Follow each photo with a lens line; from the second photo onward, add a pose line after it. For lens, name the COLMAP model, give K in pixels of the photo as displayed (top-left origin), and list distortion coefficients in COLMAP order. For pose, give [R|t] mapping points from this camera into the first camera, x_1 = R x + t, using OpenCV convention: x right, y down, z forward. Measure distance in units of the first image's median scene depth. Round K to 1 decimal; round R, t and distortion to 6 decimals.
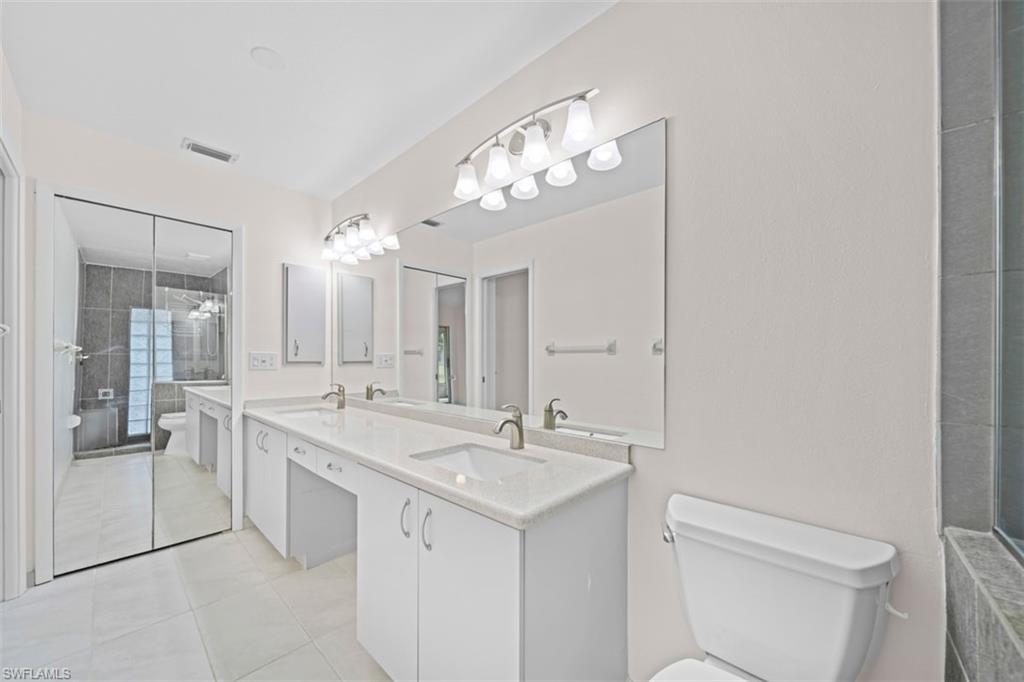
lens RADIAL K [[366.7, 0, 515.0], [0, 366.7, 340.9], [0, 0, 1]] dist [-0.001317, -0.000202]
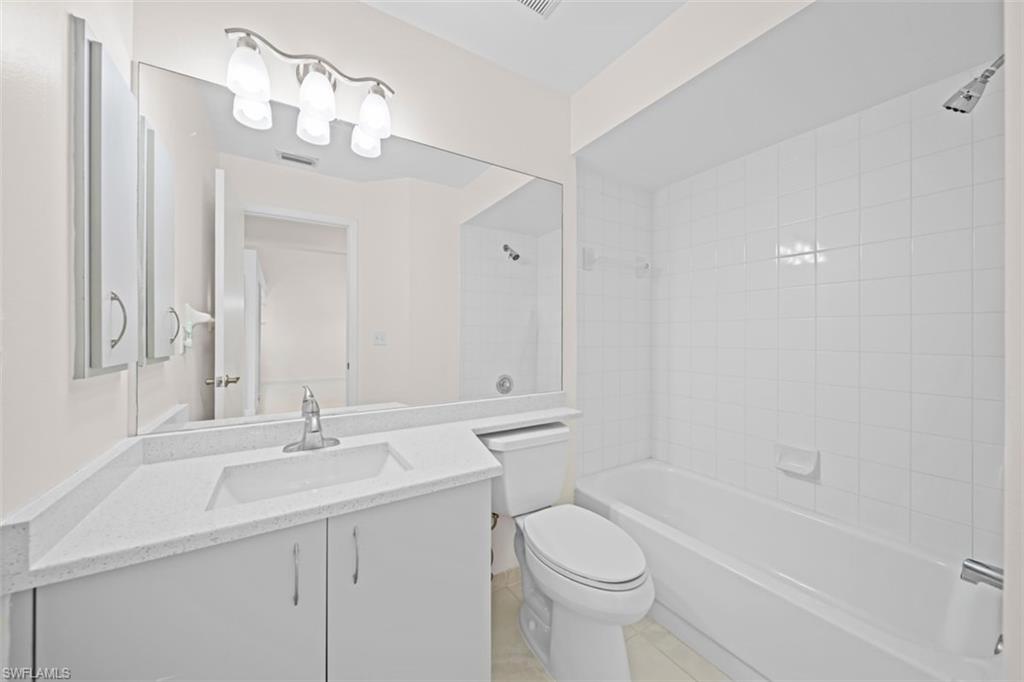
lens RADIAL K [[357.3, 0, 510.7], [0, 357.3, 342.7], [0, 0, 1]] dist [-0.000568, -0.000045]
pose [[0.253358, -0.000604, 0.967372, -0.632917], [-0.045105, 0.998905, 0.012437, 0.020326], [-0.966320, -0.046784, 0.253054, 0.354683]]
